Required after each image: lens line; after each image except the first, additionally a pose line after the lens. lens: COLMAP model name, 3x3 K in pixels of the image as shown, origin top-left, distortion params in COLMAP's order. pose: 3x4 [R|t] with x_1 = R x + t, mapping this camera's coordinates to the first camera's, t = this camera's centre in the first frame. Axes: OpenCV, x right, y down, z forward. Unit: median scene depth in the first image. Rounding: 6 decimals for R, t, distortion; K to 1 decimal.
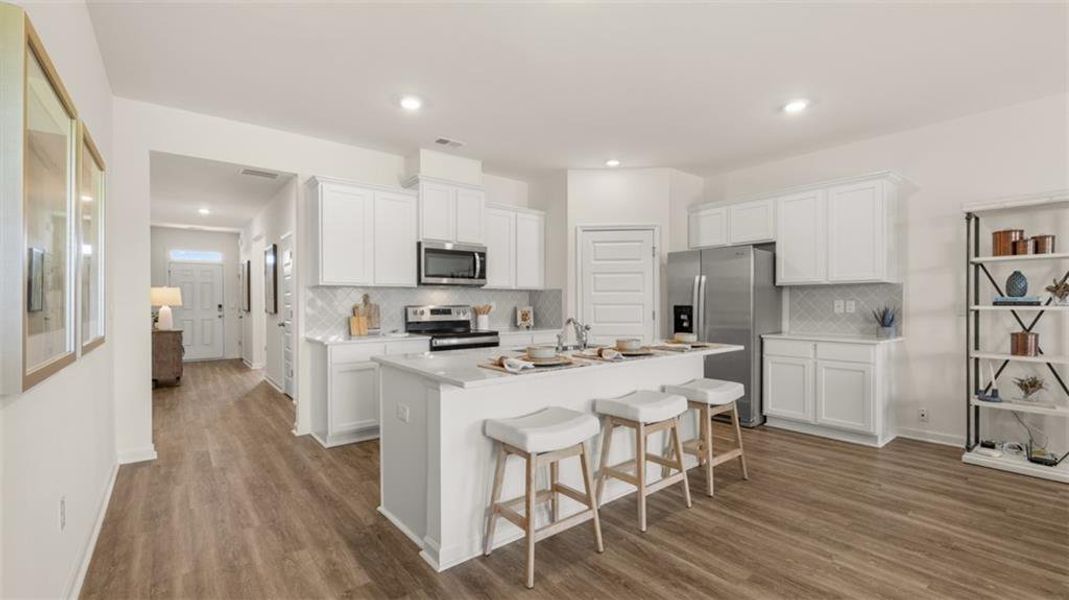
lens RADIAL K [[447.7, 0, 530.8], [0, 447.7, 309.1], [0, 0, 1]] dist [-0.000307, -0.000921]
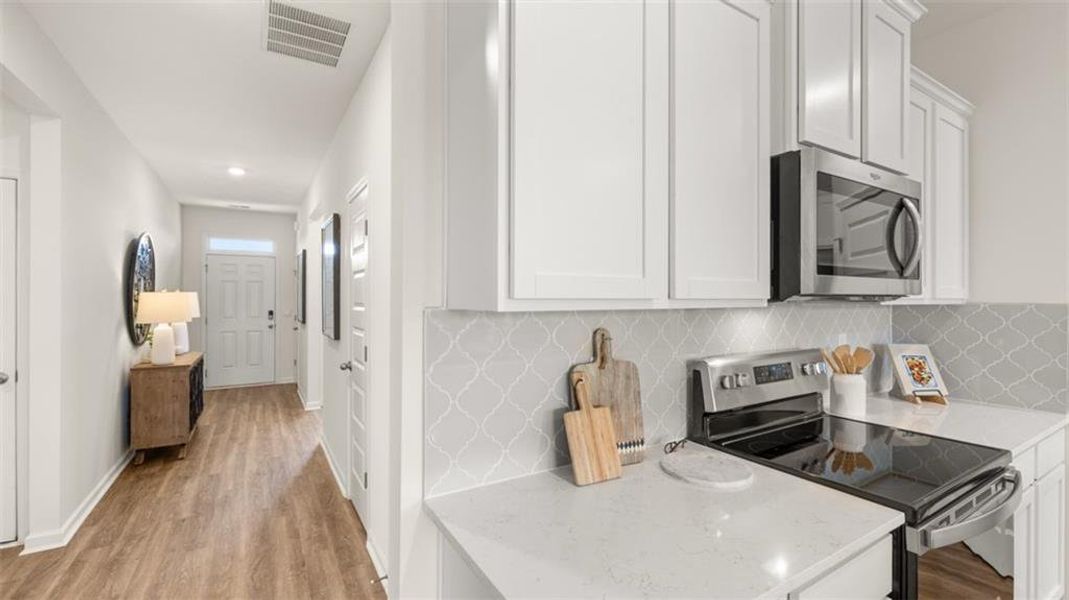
lens RADIAL K [[447.7, 0, 526.8], [0, 447.7, 295.8], [0, 0, 1]] dist [-0.000307, -0.000921]
pose [[0.991394, 0.001392, -0.130904, -0.374627], [-0.003507, 0.999867, -0.015922, -0.052106], [0.130864, 0.016245, 0.991267, 0.680141]]
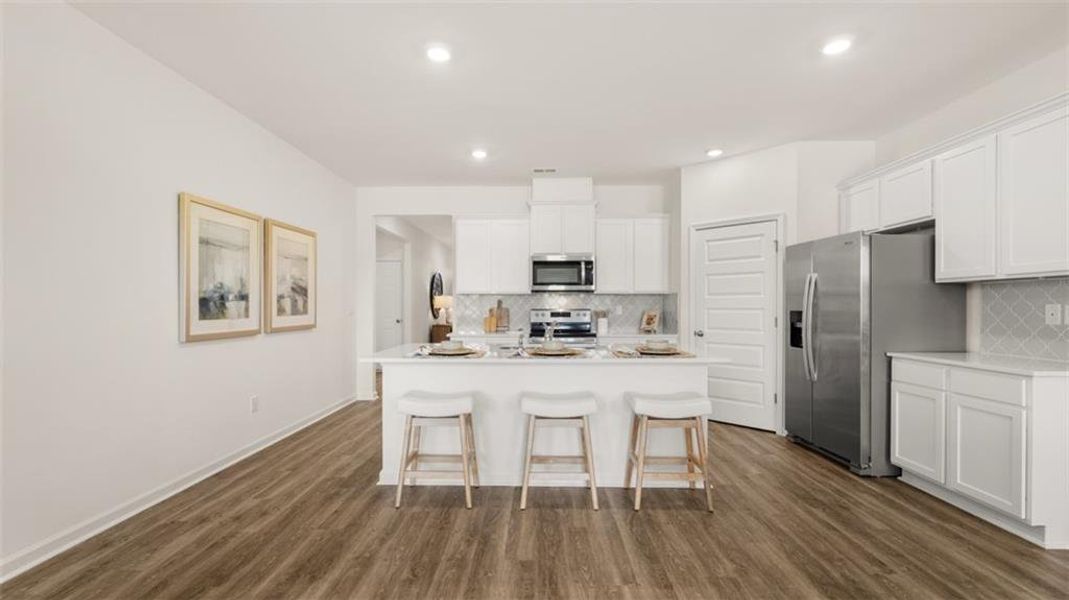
lens RADIAL K [[447.7, 0, 531.5], [0, 447.7, 308.0], [0, 0, 1]] dist [-0.000307, -0.000921]
pose [[0.768007, 0.004418, -0.640426, 0.519243], [-0.010052, 0.999936, -0.005156, -0.004166], [0.640362, 0.010398, 0.768003, 0.072176]]
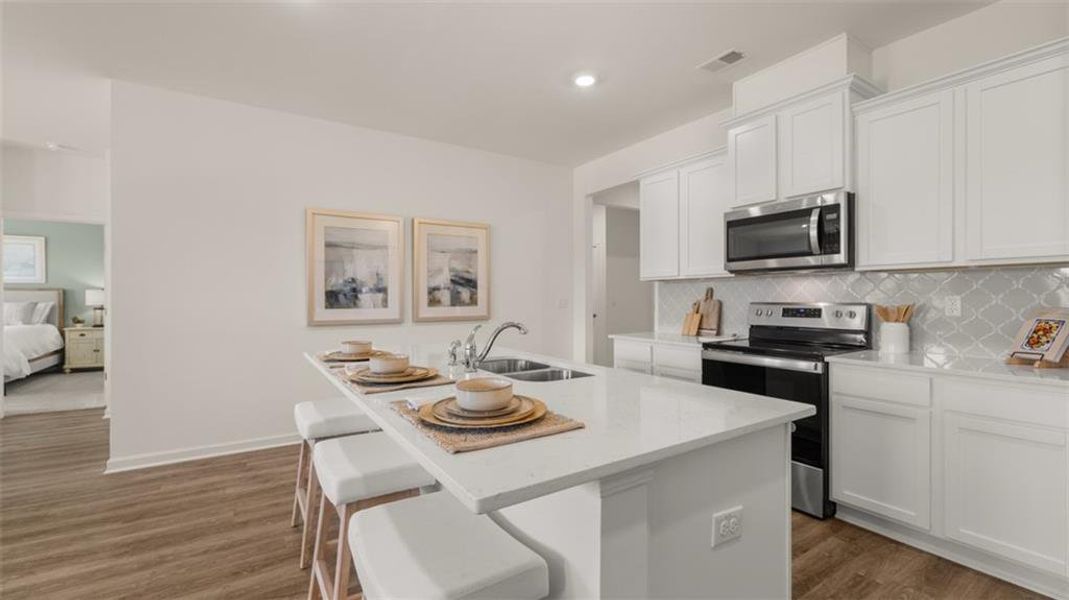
lens RADIAL K [[447.7, 0, 532.0], [0, 447.7, 301.5], [0, 0, 1]] dist [-0.000307, -0.000921]
pose [[-0.099079, 0.009024, -0.995039, 0.493090], [-0.013215, 0.999859, 0.010384, -0.011899], [0.994992, 0.014178, -0.098946, 0.746688]]
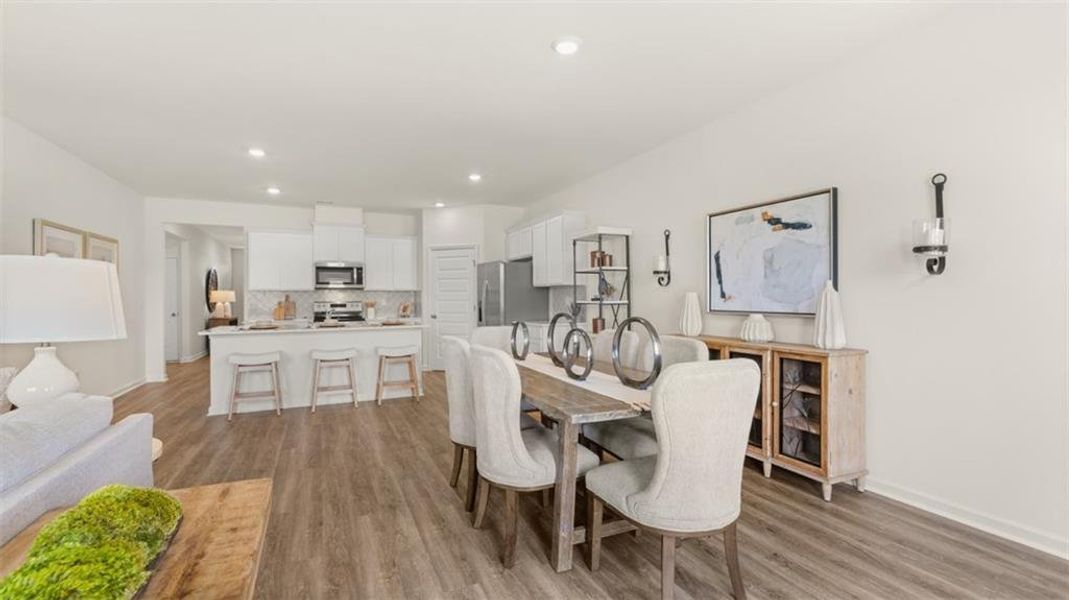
lens RADIAL K [[447.7, 0, 529.2], [0, 447.7, 301.1], [0, 0, 1]] dist [-0.000307, -0.000921]
pose [[0.971487, -0.003015, -0.237072, 0.885620], [0.001263, 0.999971, -0.007539, 0.003451], [0.237088, 0.007025, 0.971463, -0.393178]]
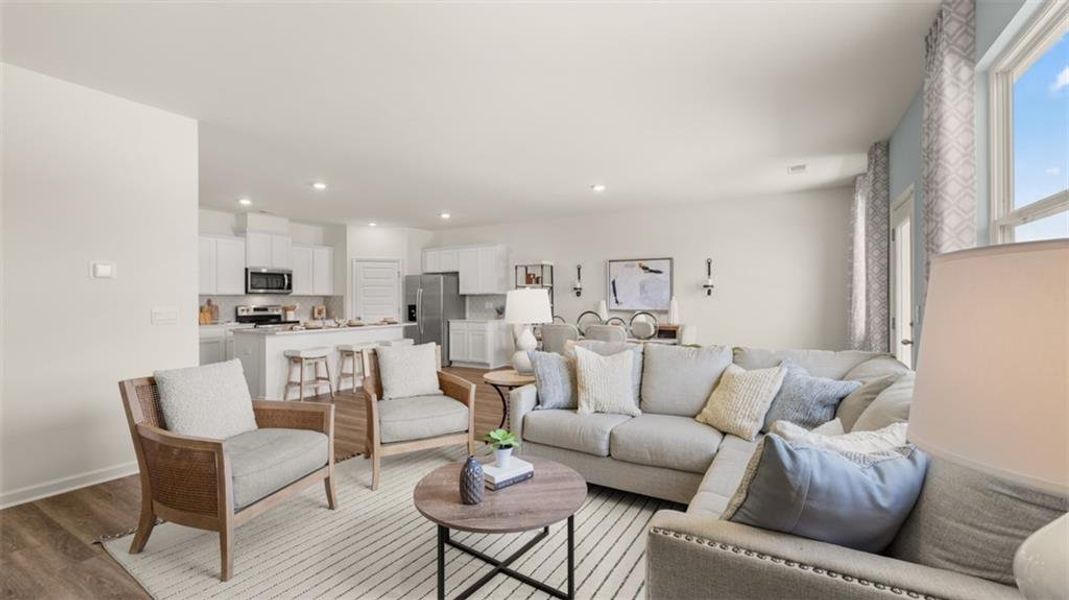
lens RADIAL K [[447.7, 0, 527.8], [0, 447.7, 300.1], [0, 0, 1]] dist [-0.000307, -0.000921]
pose [[0.935985, -0.000895, 0.352037, 0.145891], [0.006024, 0.999891, -0.013475, -0.000441], [-0.351987, 0.014733, 0.935889, -0.932690]]
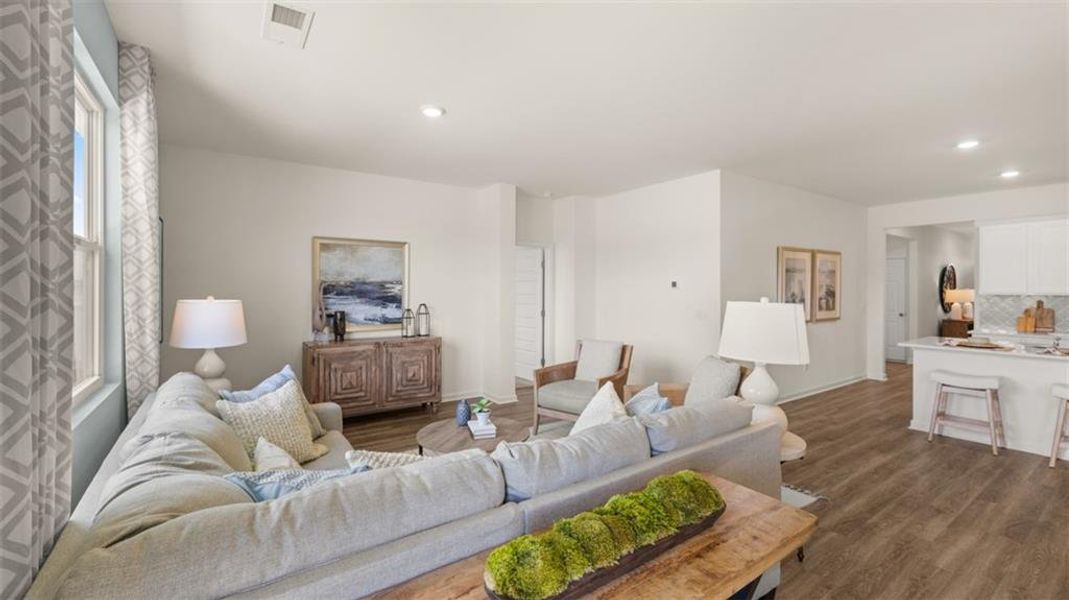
lens RADIAL K [[447.7, 0, 531.4], [0, 447.7, 290.3], [0, 0, 1]] dist [-0.000307, -0.000921]
pose [[-0.068183, 0.002433, -0.997670, 0.986398], [-0.015590, 0.999872, 0.003504, -0.043414], [0.997551, 0.015793, -0.068136, -0.351369]]
